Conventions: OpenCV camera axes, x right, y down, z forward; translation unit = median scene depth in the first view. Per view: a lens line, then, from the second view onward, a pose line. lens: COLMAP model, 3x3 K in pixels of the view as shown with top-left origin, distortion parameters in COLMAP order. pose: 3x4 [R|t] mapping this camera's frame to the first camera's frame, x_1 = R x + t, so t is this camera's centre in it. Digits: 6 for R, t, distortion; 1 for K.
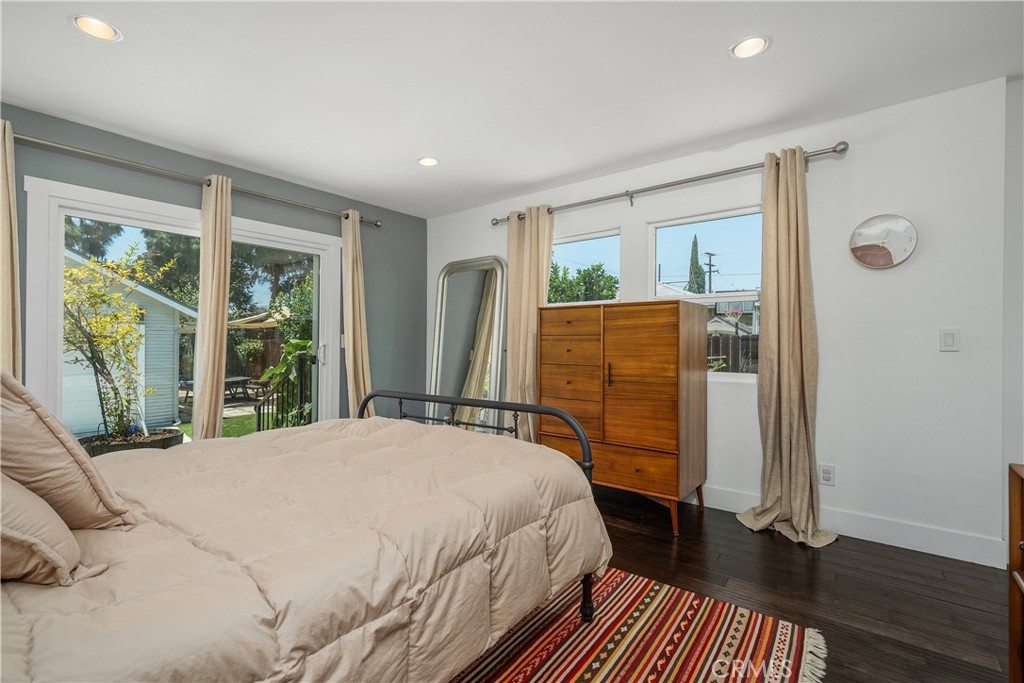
lens RADIAL K [[469.6, 0, 508.2], [0, 469.6, 343.2], [0, 0, 1]] dist [0.002091, 0.000338]
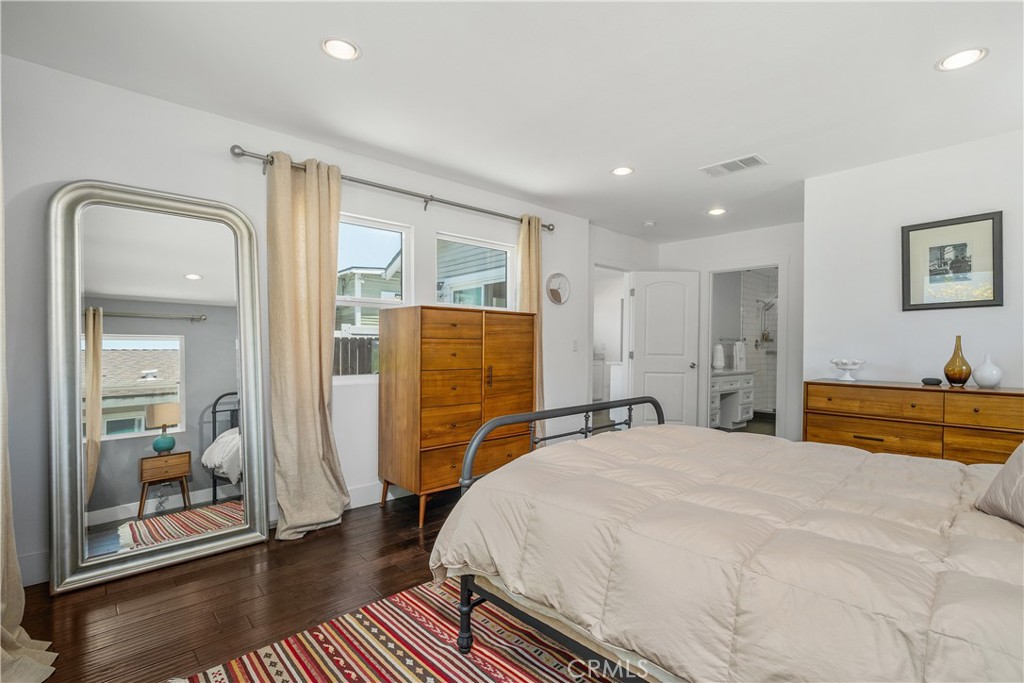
lens RADIAL K [[469.6, 0, 508.2], [0, 469.6, 343.2], [0, 0, 1]] dist [0.002091, 0.000338]
pose [[0.188104, 0.005068, 0.982136, -0.865004], [-0.008842, 0.999955, -0.003466, -0.005374], [-0.982109, -0.008033, 0.188140, 0.789648]]
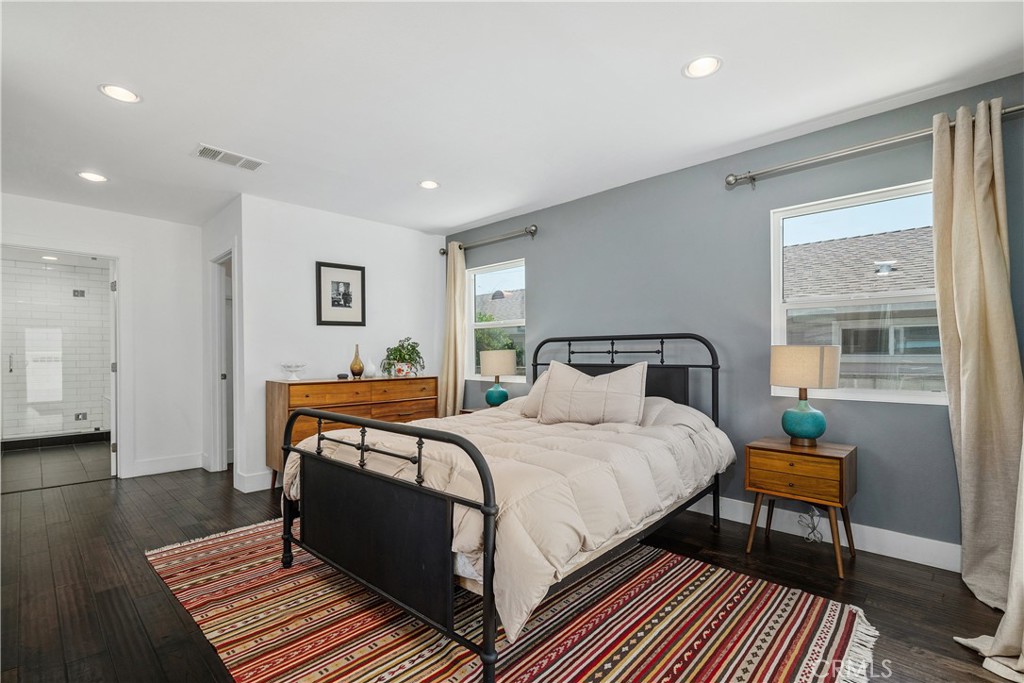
lens RADIAL K [[475.2, 0, 505.6], [0, 475.2, 348.0], [0, 0, 1]] dist [0.002379, 0.000511]
pose [[-0.992576, 0.003514, 0.121576, -0.396879], [0.003360, 0.999993, -0.001477, -0.016993], [-0.121580, -0.001057, -0.992581, 1.448492]]
